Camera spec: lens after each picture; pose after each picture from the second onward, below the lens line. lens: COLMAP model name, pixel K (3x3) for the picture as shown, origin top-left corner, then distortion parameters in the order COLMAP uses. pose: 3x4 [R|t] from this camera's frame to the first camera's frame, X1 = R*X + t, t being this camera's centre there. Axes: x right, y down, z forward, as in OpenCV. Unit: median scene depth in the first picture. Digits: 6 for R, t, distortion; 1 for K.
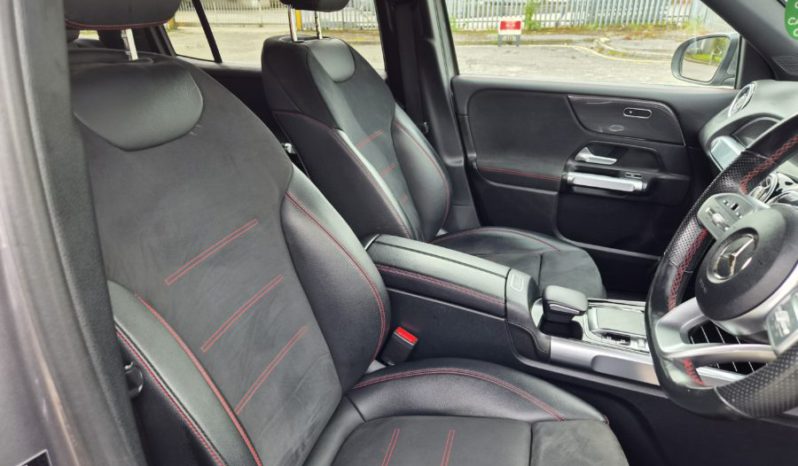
lens RADIAL K [[537.8, 0, 406.0], [0, 537.8, 226.2], [0, 0, 1]] dist [0.052288, -0.030519]
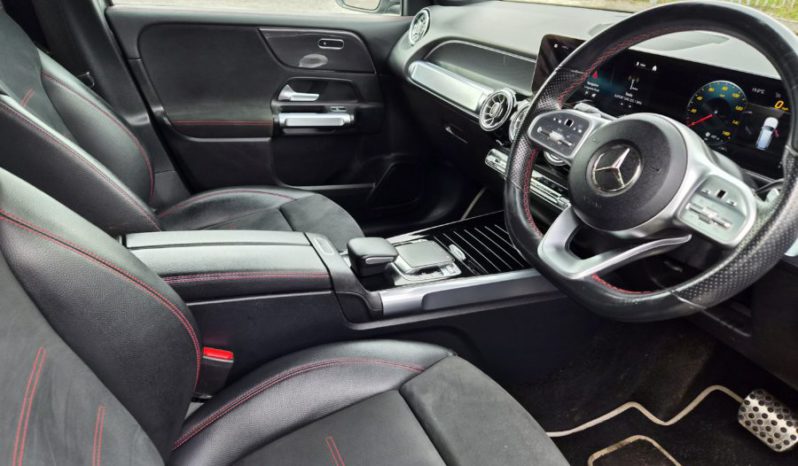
lens RADIAL K [[537.8, 0, 390.8], [0, 537.8, 220.8], [0, 0, 1]] dist [0.052288, -0.030519]
pose [[0.763790, -0.255291, 0.592833, -0.146090], [0.195483, 0.966815, 0.164484, -0.039149], [-0.615151, -0.009743, 0.788349, 0.161340]]
